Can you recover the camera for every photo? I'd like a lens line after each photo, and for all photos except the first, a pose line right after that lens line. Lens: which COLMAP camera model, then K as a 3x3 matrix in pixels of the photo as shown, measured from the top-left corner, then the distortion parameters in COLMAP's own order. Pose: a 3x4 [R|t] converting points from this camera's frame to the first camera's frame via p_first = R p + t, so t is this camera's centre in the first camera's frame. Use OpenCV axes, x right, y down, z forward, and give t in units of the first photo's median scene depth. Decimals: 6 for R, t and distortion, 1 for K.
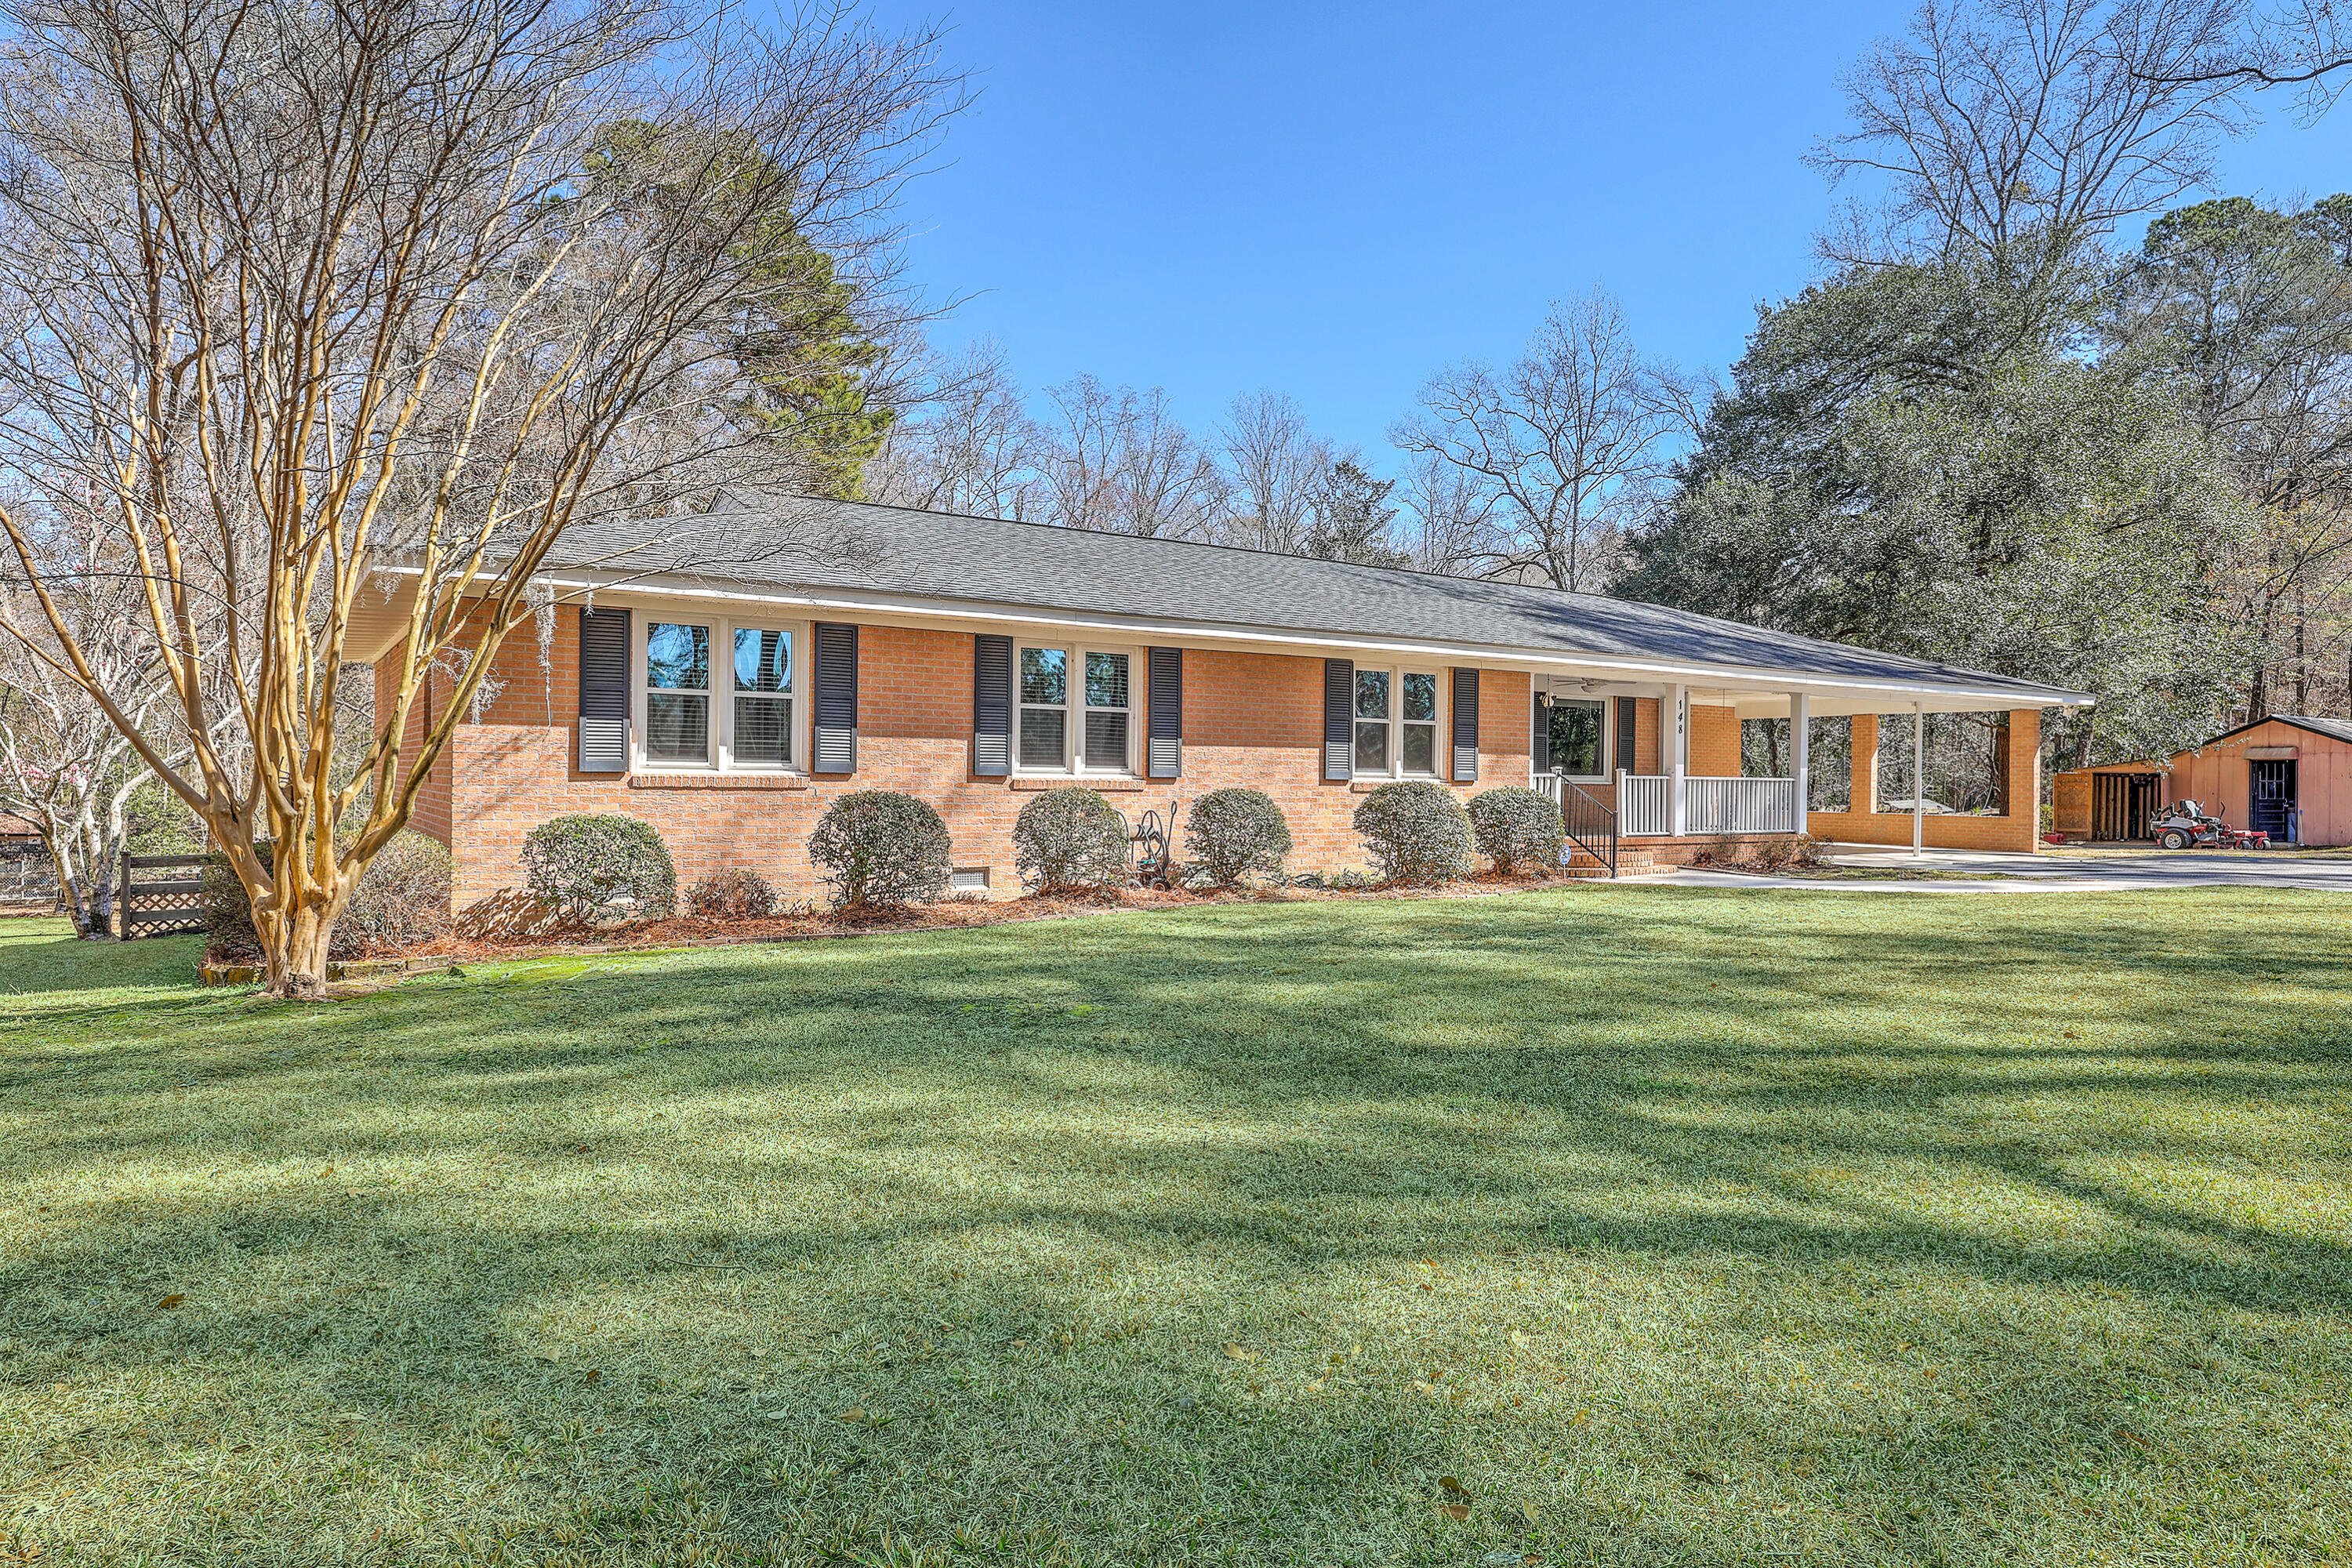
lens RADIAL K [[1459.1, 0, 1176.0], [0, 1459.1, 784.0], [0, 0, 1]] dist [0.000059, -0.000016]
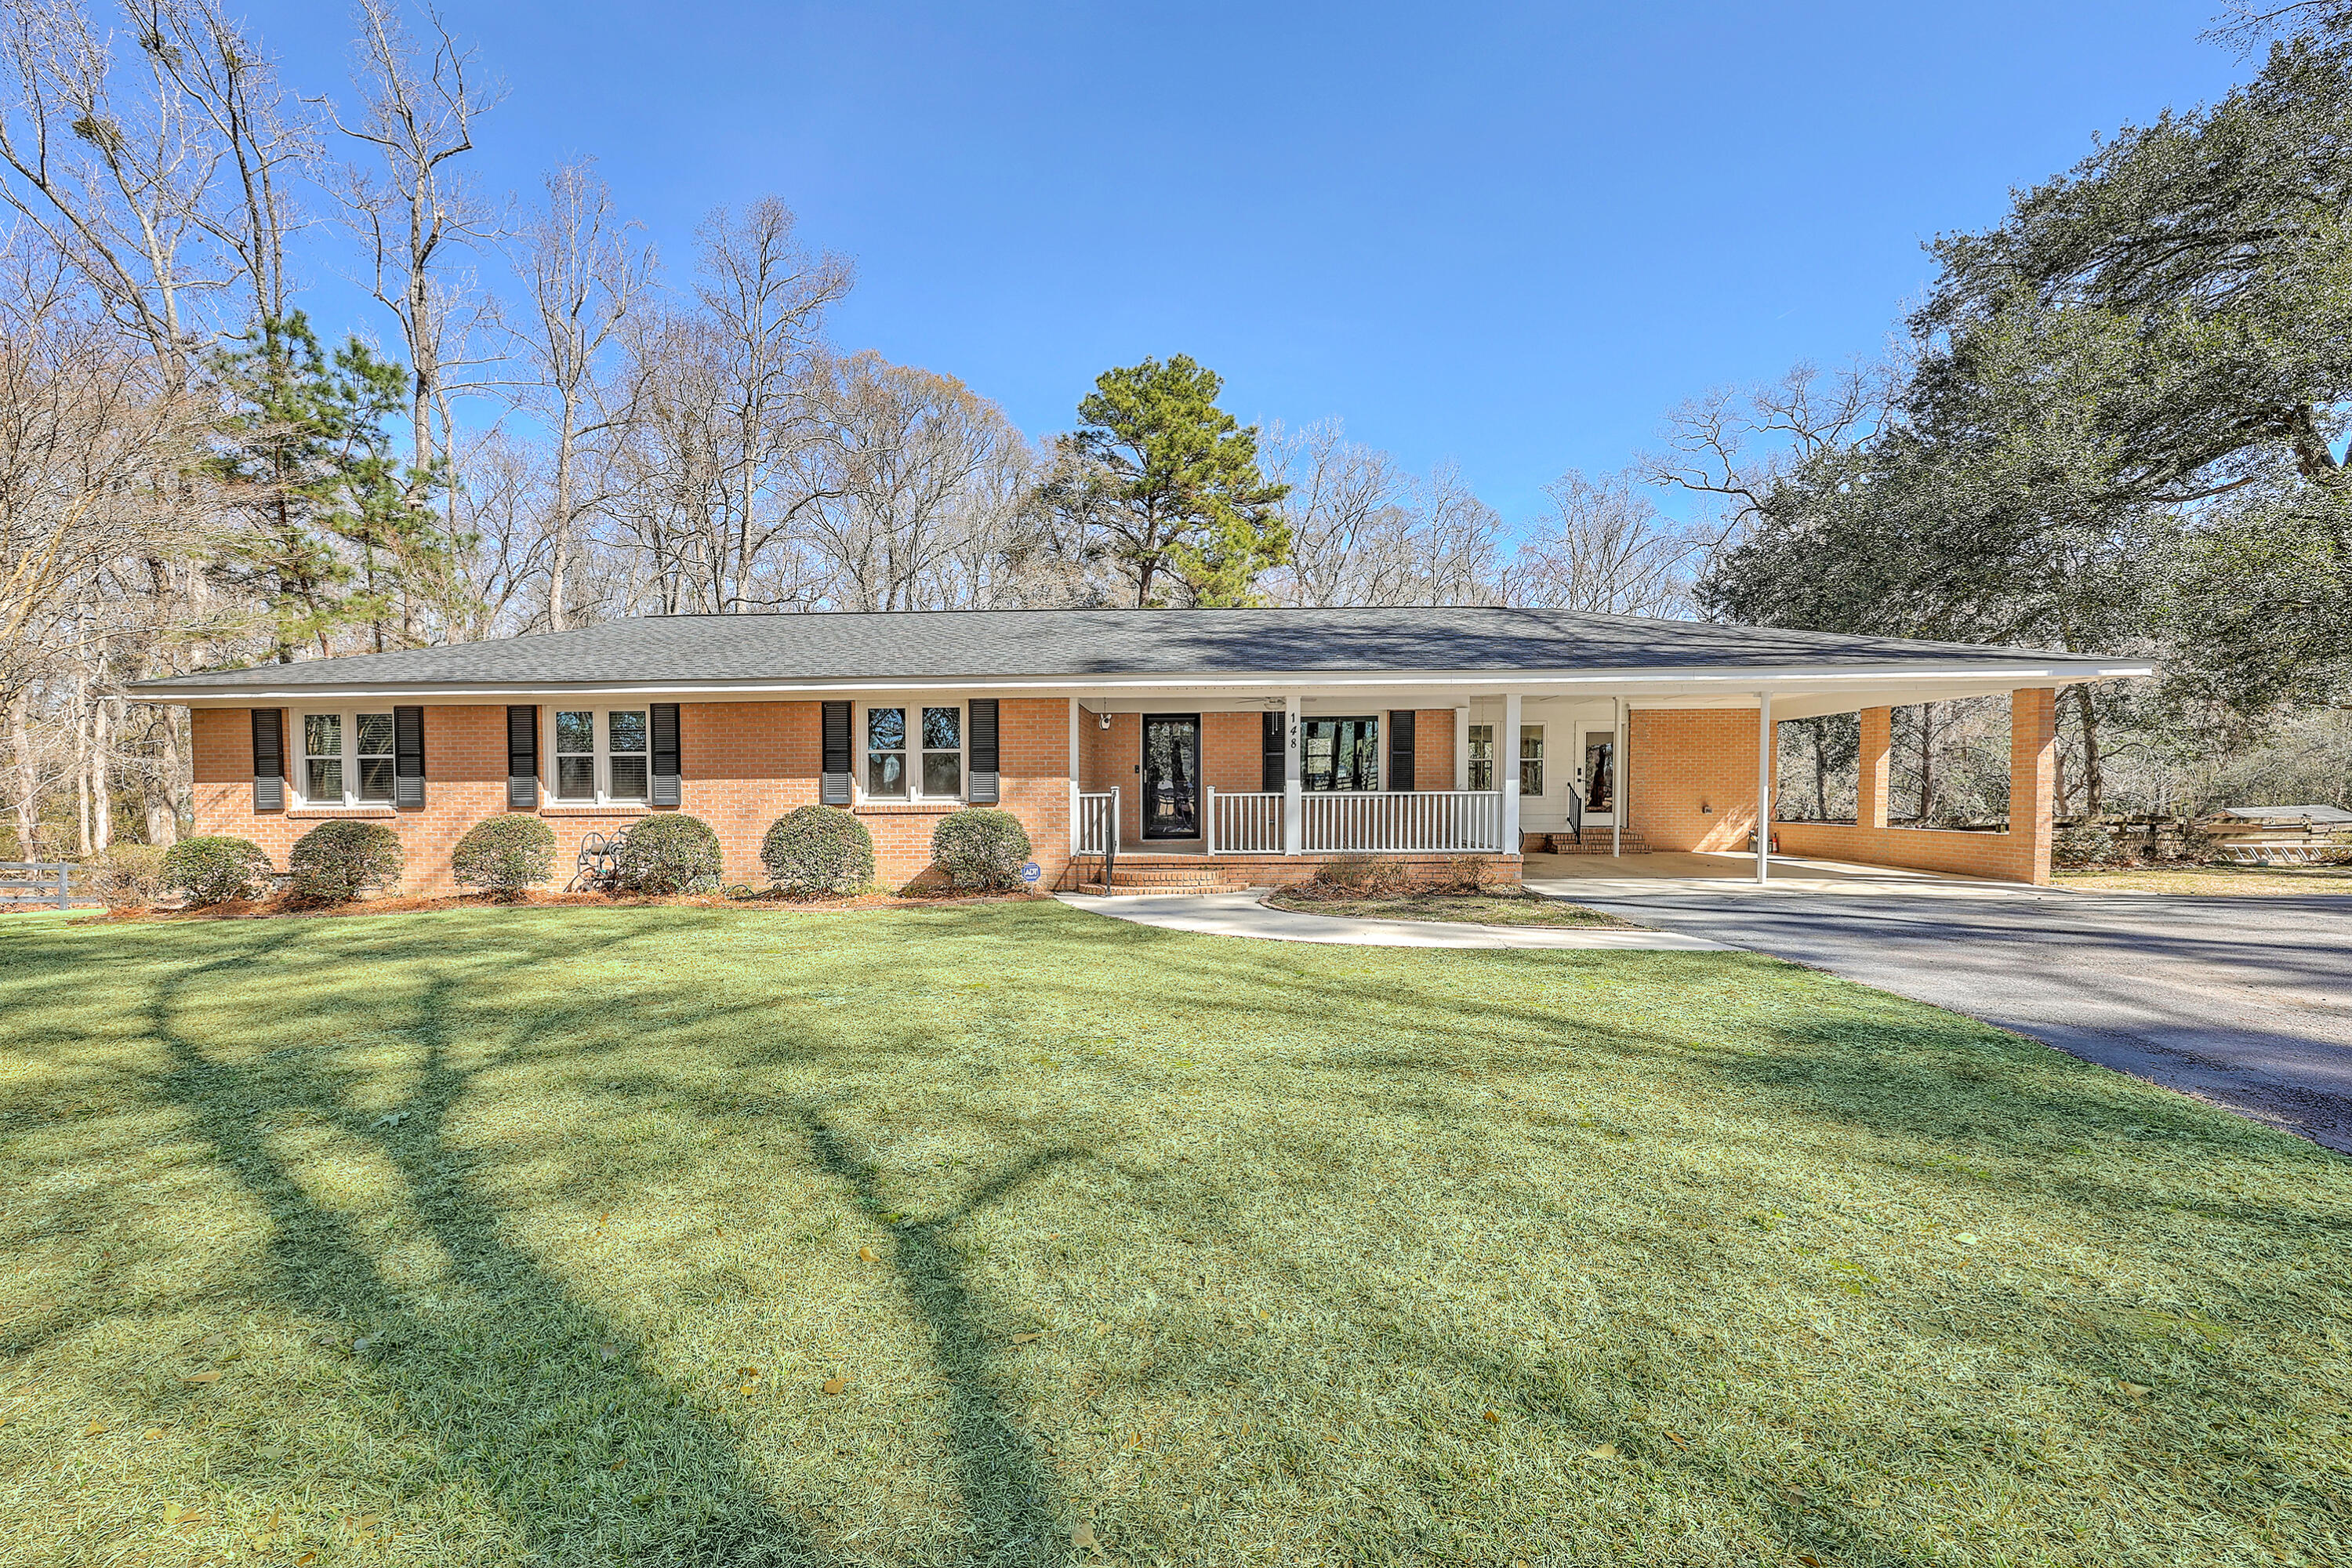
lens RADIAL K [[960.3, 0, 1168.3], [0, 960.3, 830.6], [0, 0, 1]] dist [0.000256, 0.000064]
pose [[0.813071, -0.000776, -0.582164, 0.728336], [0.015661, 0.999666, 0.020540, 0.006445], [0.581954, -0.025818, 0.812812, 0.493770]]
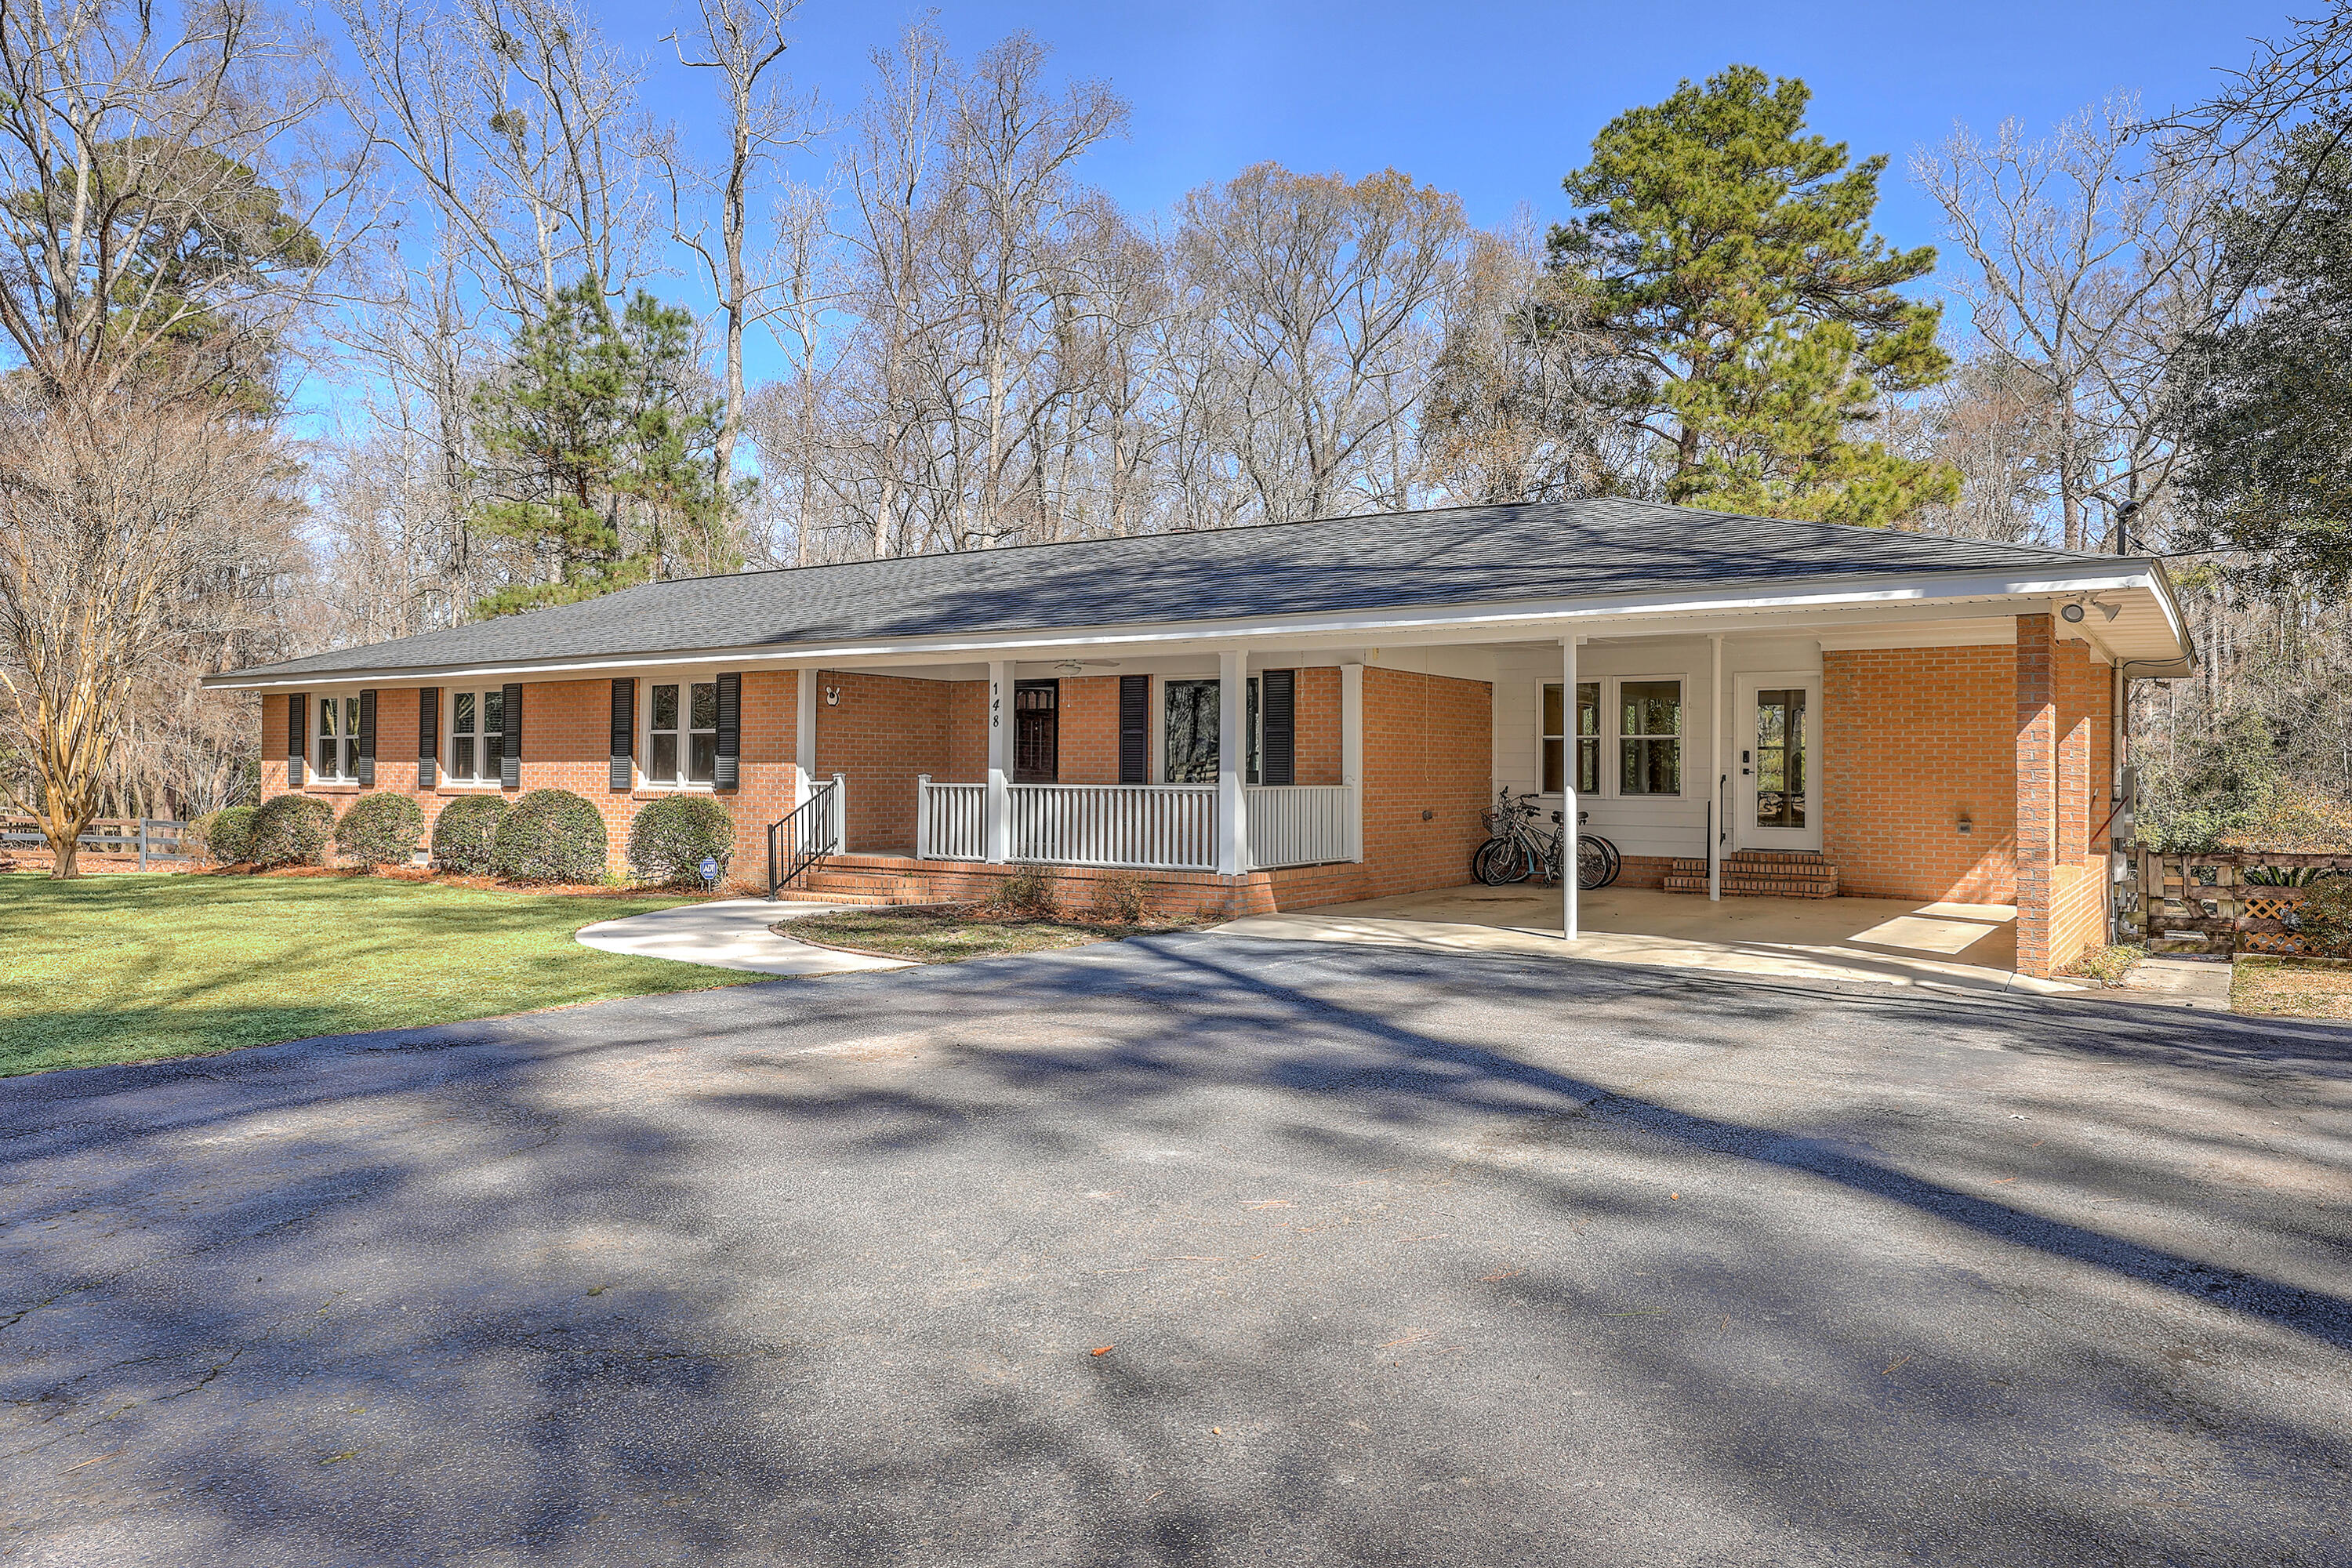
lens RADIAL K [[1583.1, 0, 1189.3], [0, 1583.1, 745.6], [0, 0, 1]] dist [0.005013, -0.001856]
pose [[0.383968, -0.035959, -0.922646, 1.452091], [-0.011292, 0.998984, -0.043633, 0.012772], [0.923278, 0.027172, 0.383171, 0.998719]]
